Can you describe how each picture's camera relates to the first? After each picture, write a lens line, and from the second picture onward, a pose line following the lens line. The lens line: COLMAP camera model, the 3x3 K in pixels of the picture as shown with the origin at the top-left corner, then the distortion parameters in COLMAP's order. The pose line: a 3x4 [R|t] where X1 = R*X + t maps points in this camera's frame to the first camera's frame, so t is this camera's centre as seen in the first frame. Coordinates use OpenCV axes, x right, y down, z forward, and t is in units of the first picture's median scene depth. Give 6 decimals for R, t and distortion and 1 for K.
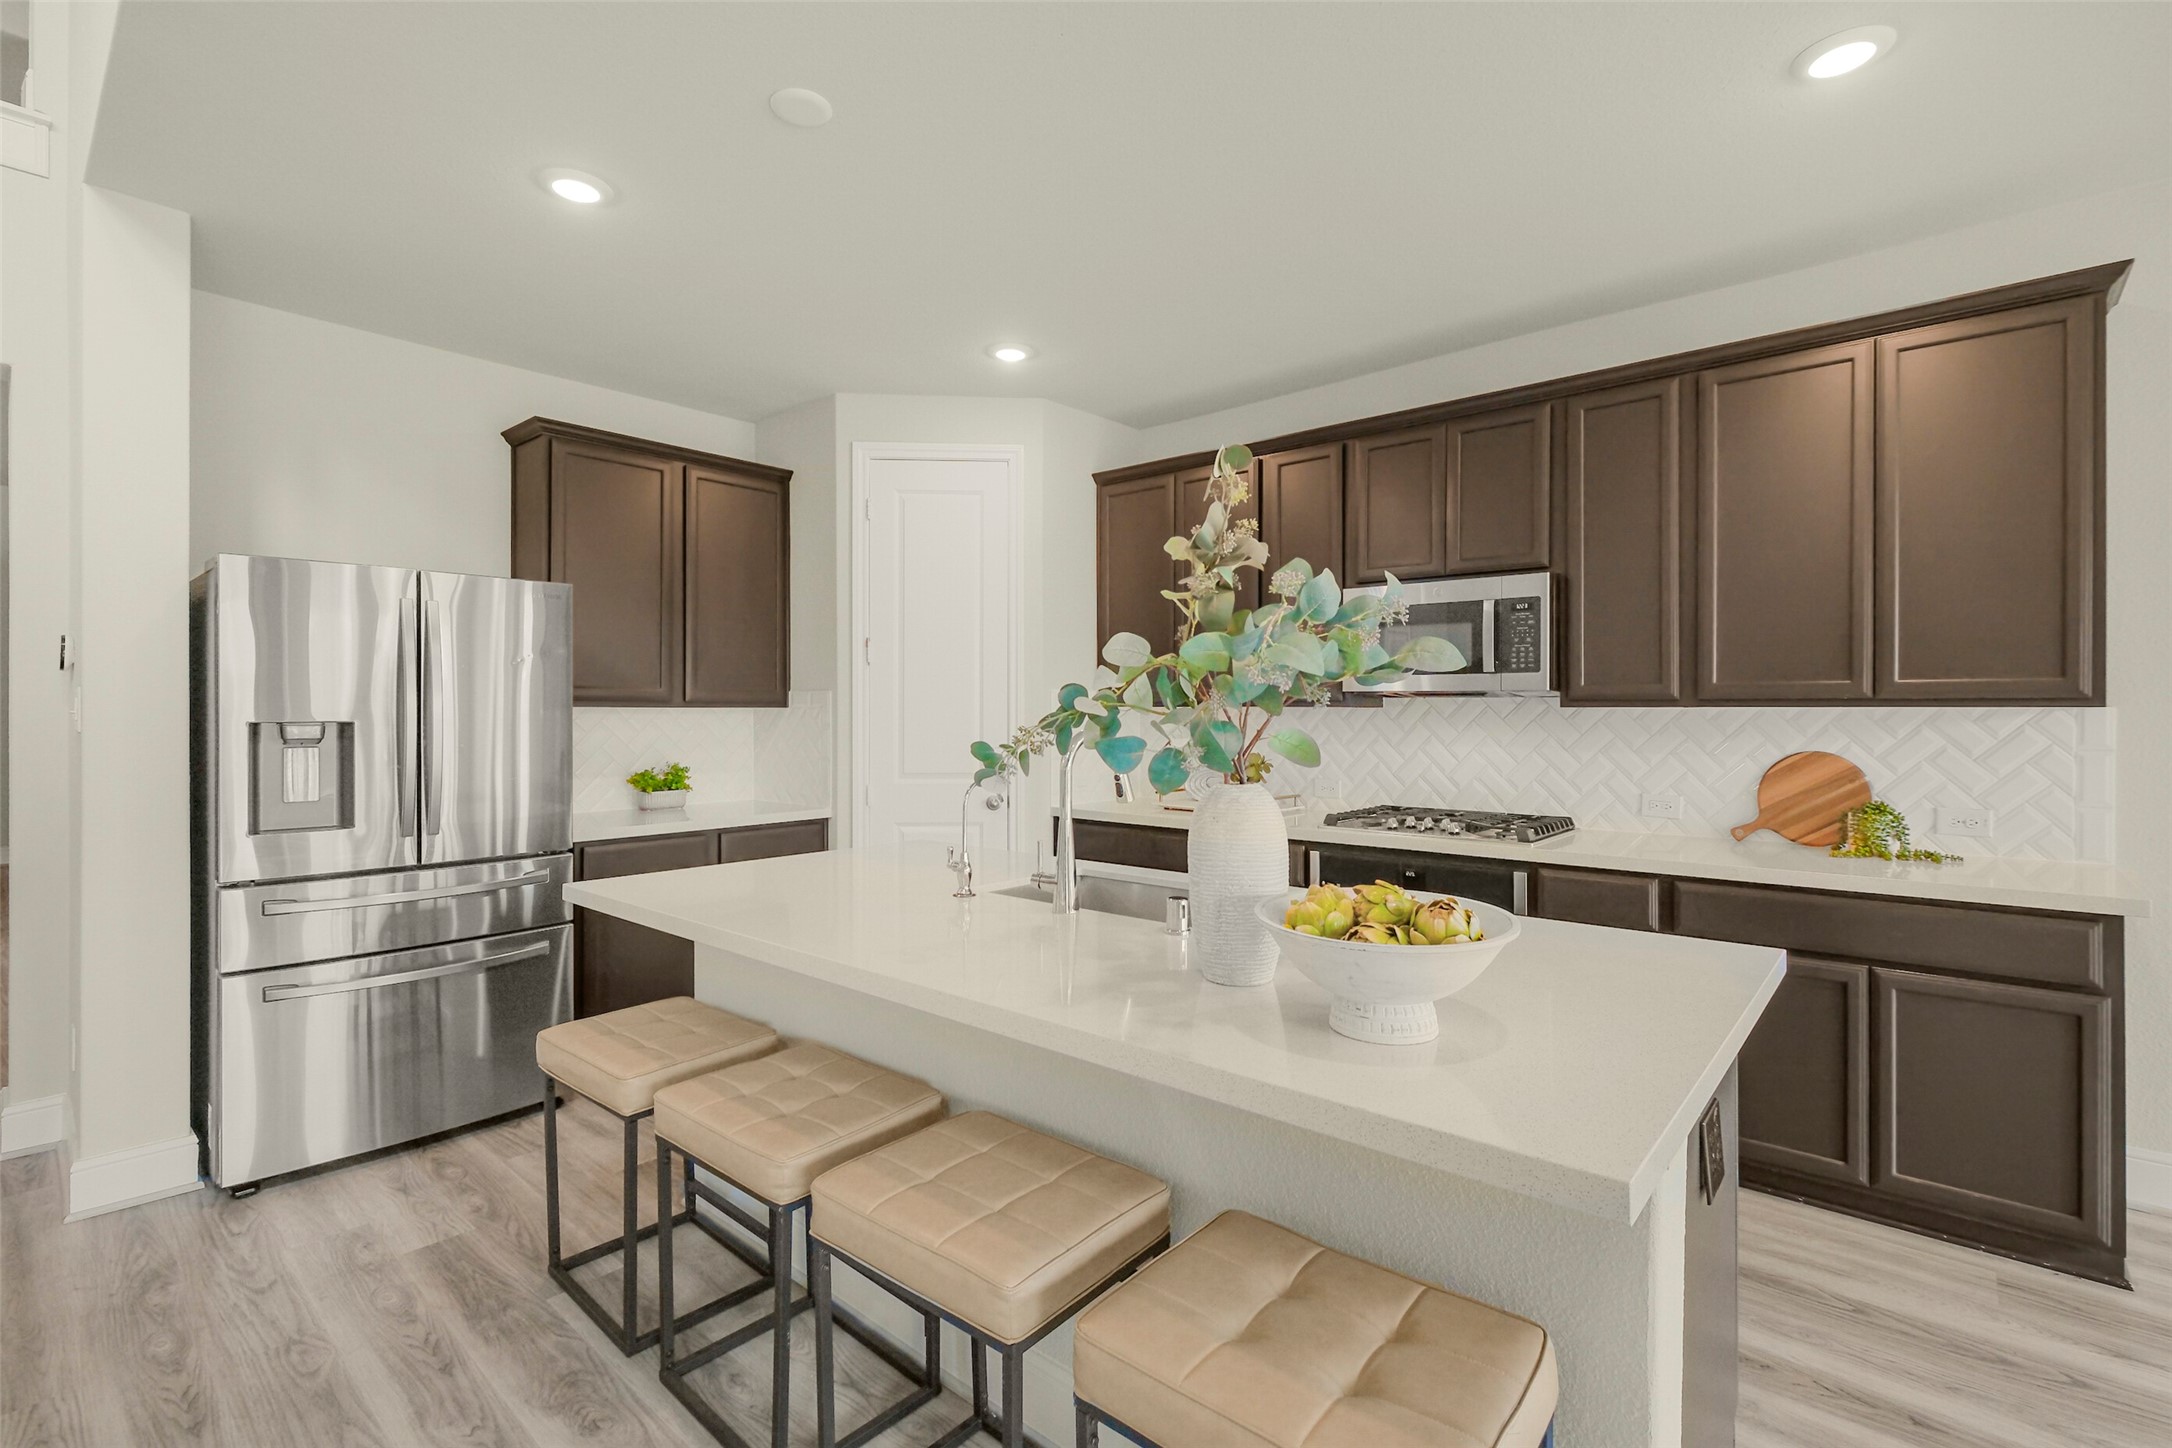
lens RADIAL K [[998.3, 0, 1094.9], [0, 998.3, 706.7], [0, 0, 1]] dist [-0.003816, 0.002074]
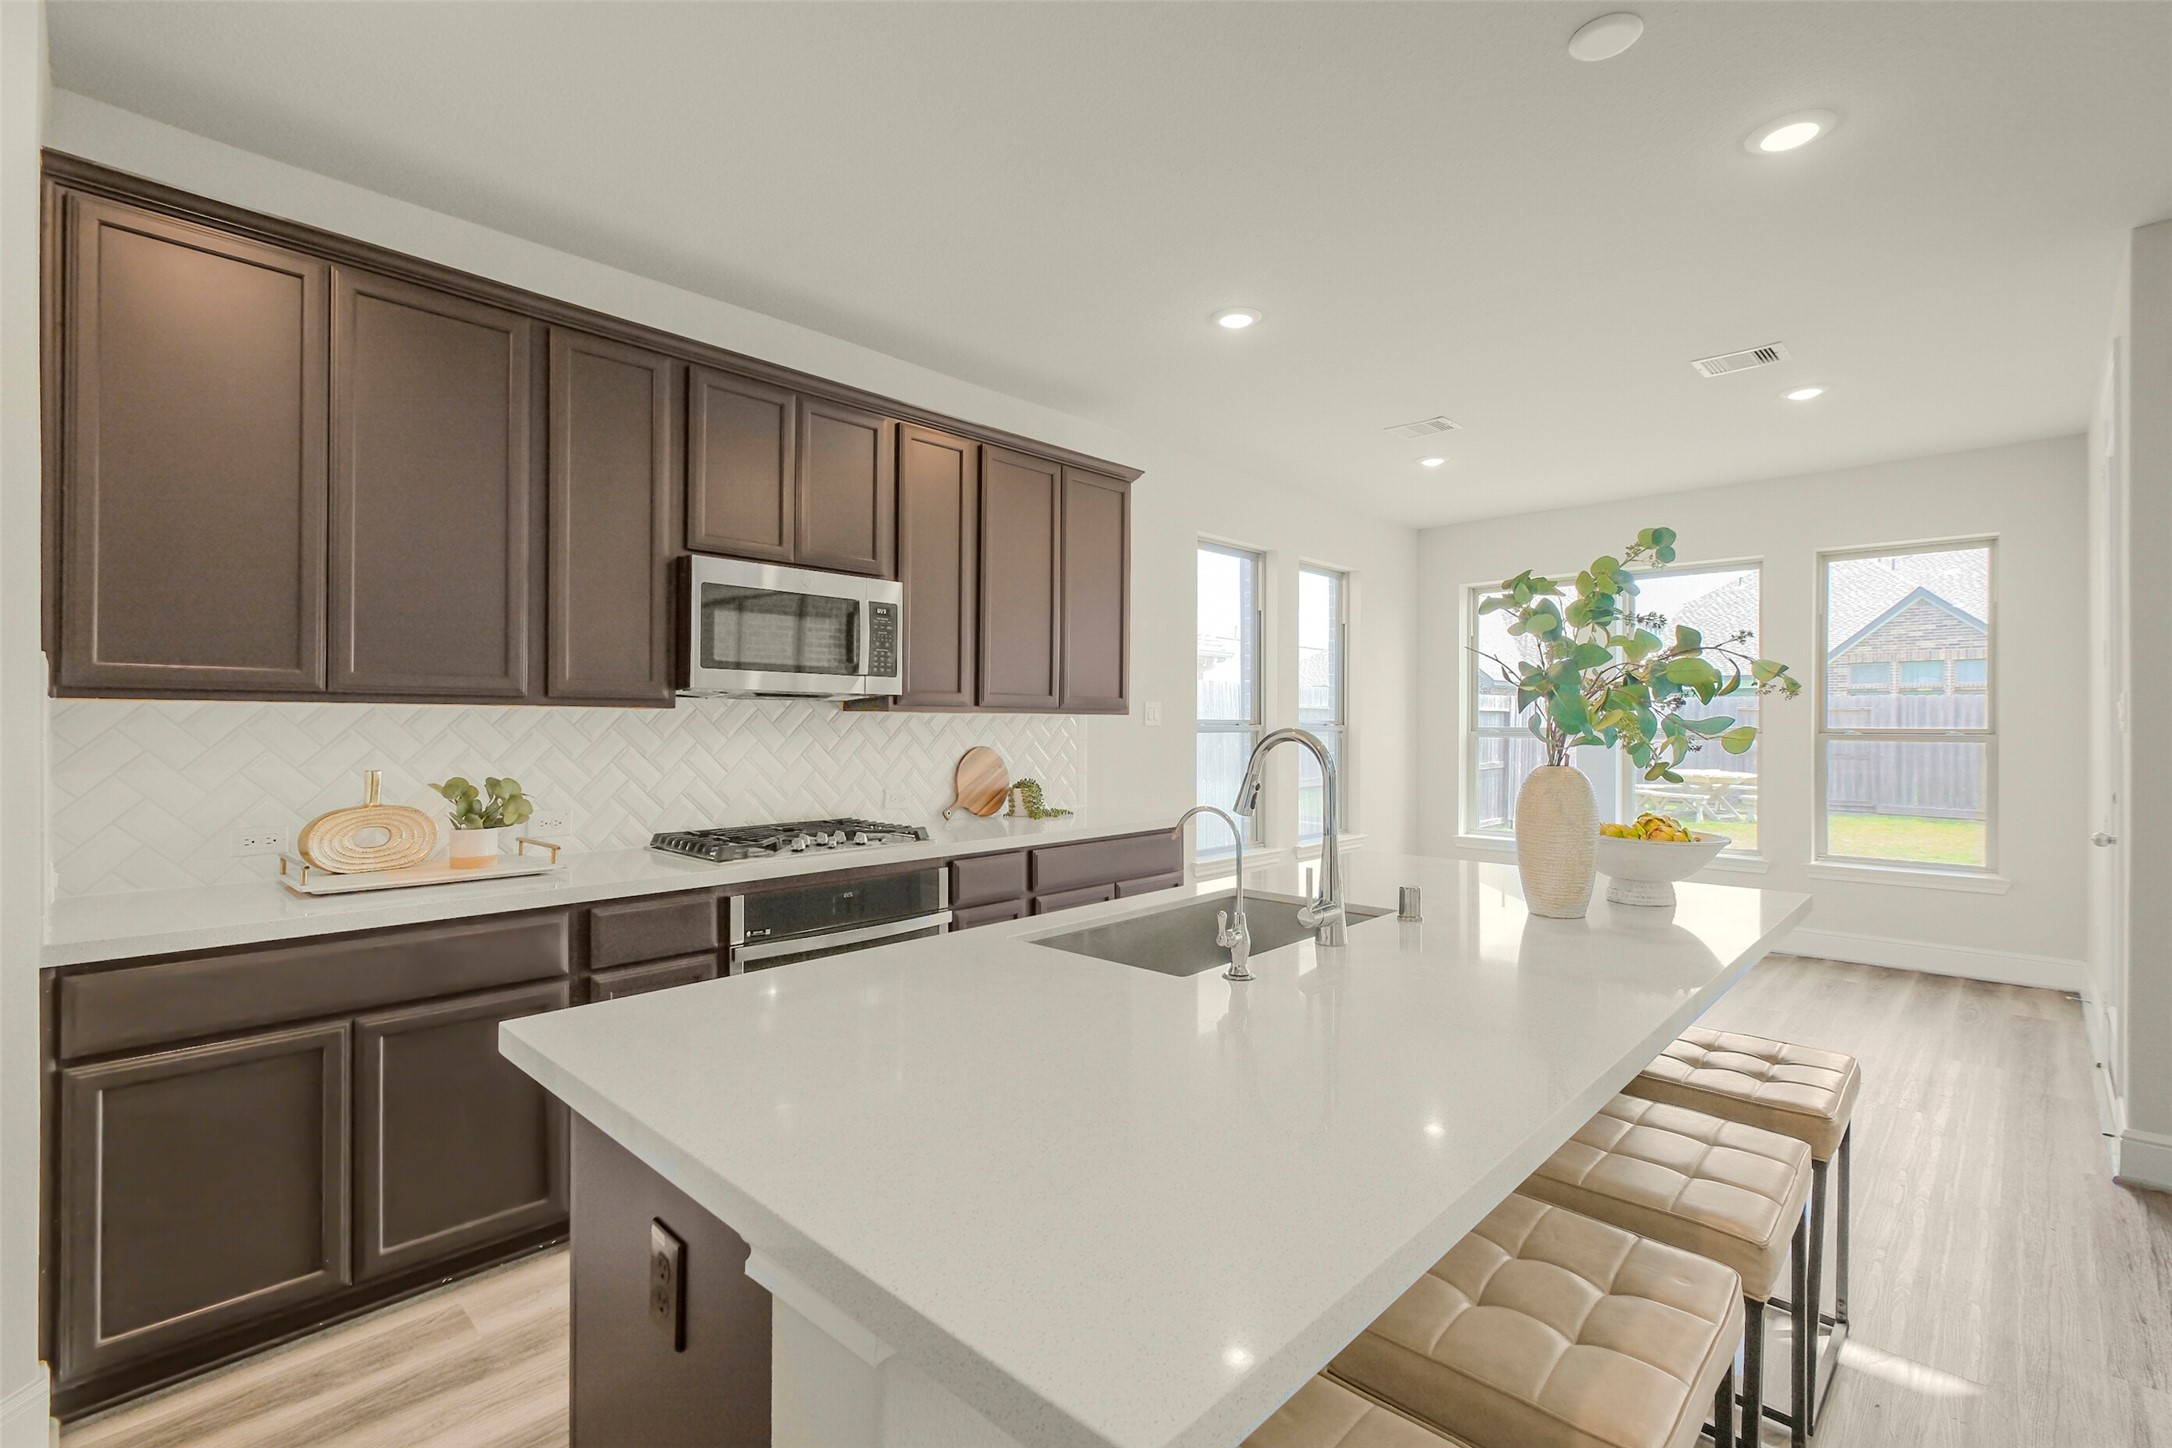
lens RADIAL K [[998.3, 0, 1089.9], [0, 998.3, 720.9], [0, 0, 1]] dist [-0.003816, 0.002074]
pose [[0.024879, 0.003279, 0.999685, -0.531990], [-0.005310, 0.999981, -0.003148, 0.011900], [-0.999676, -0.005230, 0.024896, 0.706378]]
